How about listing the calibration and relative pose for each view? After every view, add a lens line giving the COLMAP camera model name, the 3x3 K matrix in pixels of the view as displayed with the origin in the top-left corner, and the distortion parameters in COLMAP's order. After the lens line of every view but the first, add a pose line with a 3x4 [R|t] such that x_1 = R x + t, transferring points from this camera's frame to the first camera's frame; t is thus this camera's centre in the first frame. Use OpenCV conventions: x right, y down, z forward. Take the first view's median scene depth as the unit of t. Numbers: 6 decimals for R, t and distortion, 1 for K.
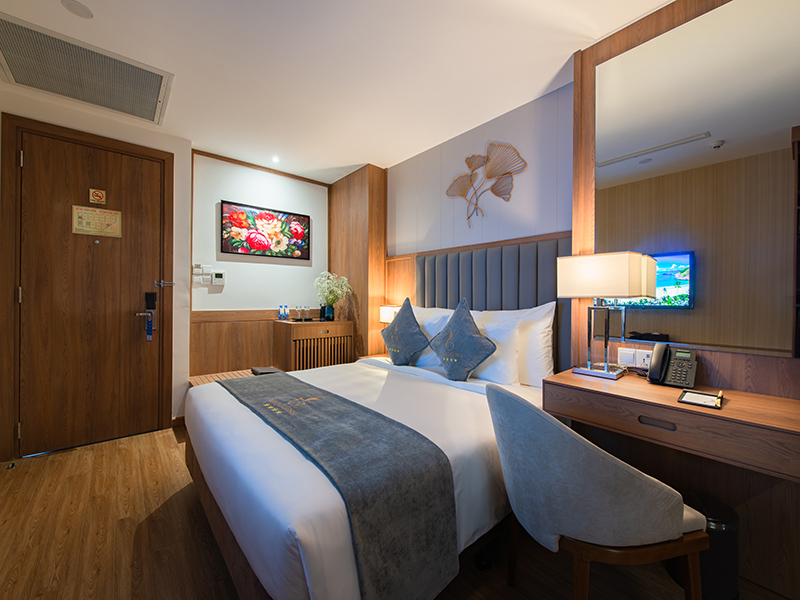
lens RADIAL K [[325.7, 0, 416.1], [0, 325.7, 304.7], [0, 0, 1]] dist [-0.002853, -0.000392]
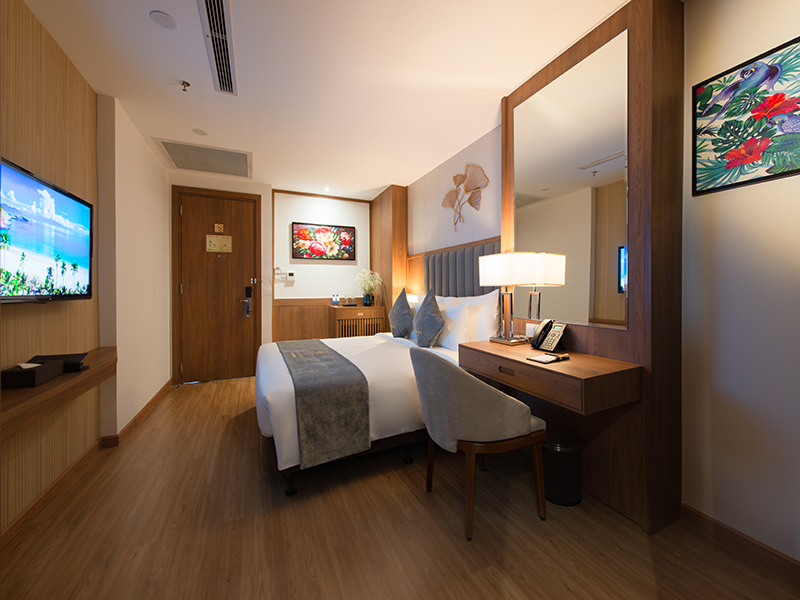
lens RADIAL K [[310.5, 0, 414.2], [0, 310.5, 295.2], [0, 0, 1]] dist [0.002781, -0.000382]
pose [[0.963991, -0.008291, -0.265804, 0.304543], [0.008947, 0.999959, 0.001258, 0.006752], [0.265783, -0.003591, 0.964026, -0.196954]]
